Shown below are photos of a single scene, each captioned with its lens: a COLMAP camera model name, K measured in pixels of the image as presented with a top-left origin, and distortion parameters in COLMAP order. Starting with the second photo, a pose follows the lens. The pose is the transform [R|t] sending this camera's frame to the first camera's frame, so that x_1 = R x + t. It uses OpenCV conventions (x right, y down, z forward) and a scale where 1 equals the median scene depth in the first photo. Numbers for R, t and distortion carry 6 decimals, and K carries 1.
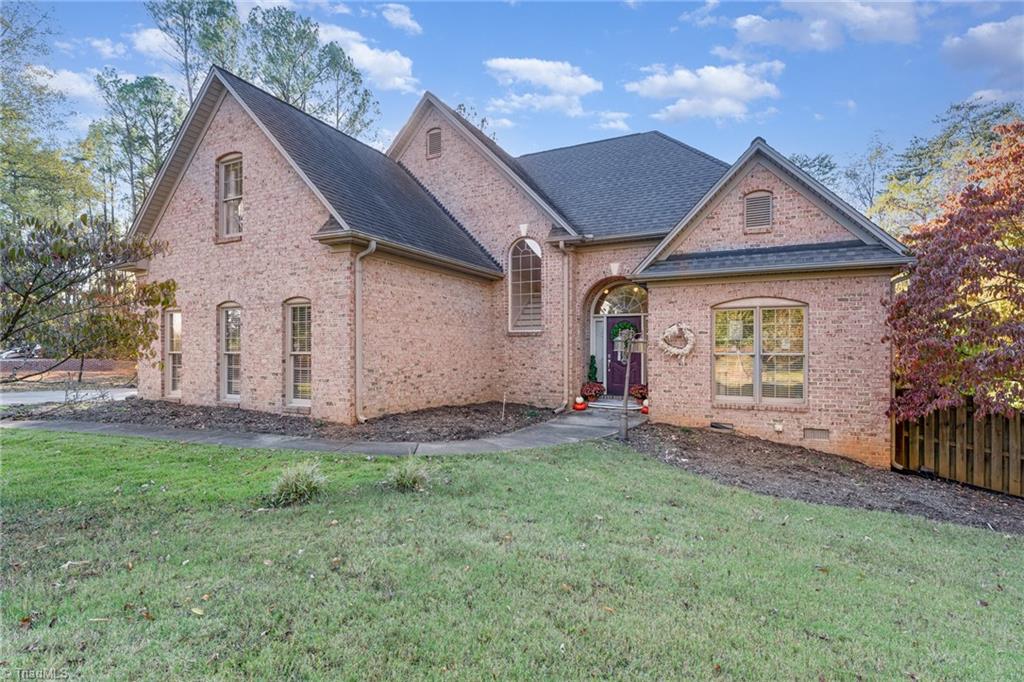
lens RADIAL K [[488.3, 0, 512.0], [0, 488.3, 341.0], [0, 0, 1]] dist [-0.000862, -0.000873]
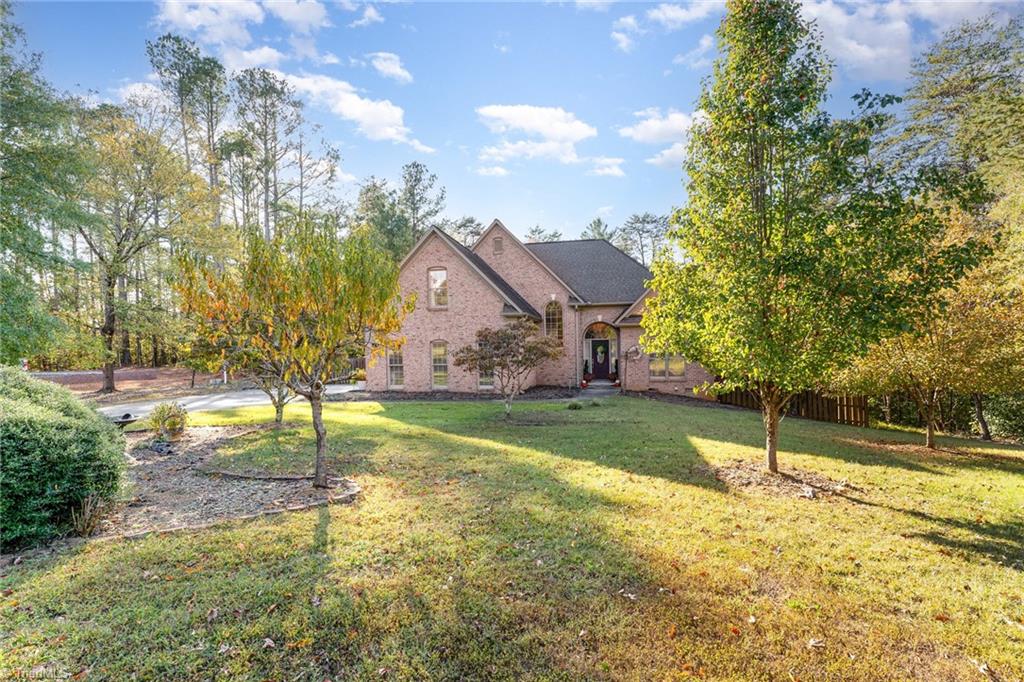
lens RADIAL K [[445.8, 0, 512.0], [0, 445.8, 341.0], [0, 0, 1]] dist [0.001040, -0.000003]
pose [[0.966266, -0.017441, 0.256957, -0.747070], [0.015958, 0.999842, 0.007855, -0.083404], [-0.257053, -0.003490, 0.966391, -0.863356]]
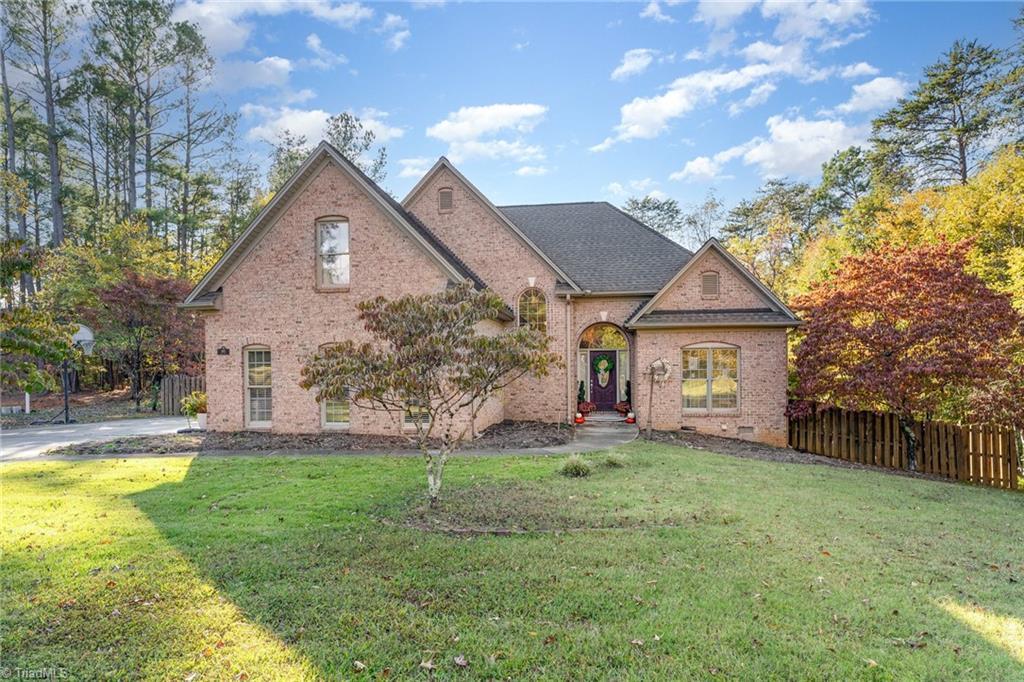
lens RADIAL K [[521.6, 0, 511.5], [0, 521.6, 360.0], [0, 0, 1]] dist [-0.001862, -0.000156]
pose [[0.948347, -0.006831, 0.317163, -0.560005], [0.004867, 0.999964, 0.006986, -0.045478], [-0.317199, -0.005082, 0.948345, -0.316117]]
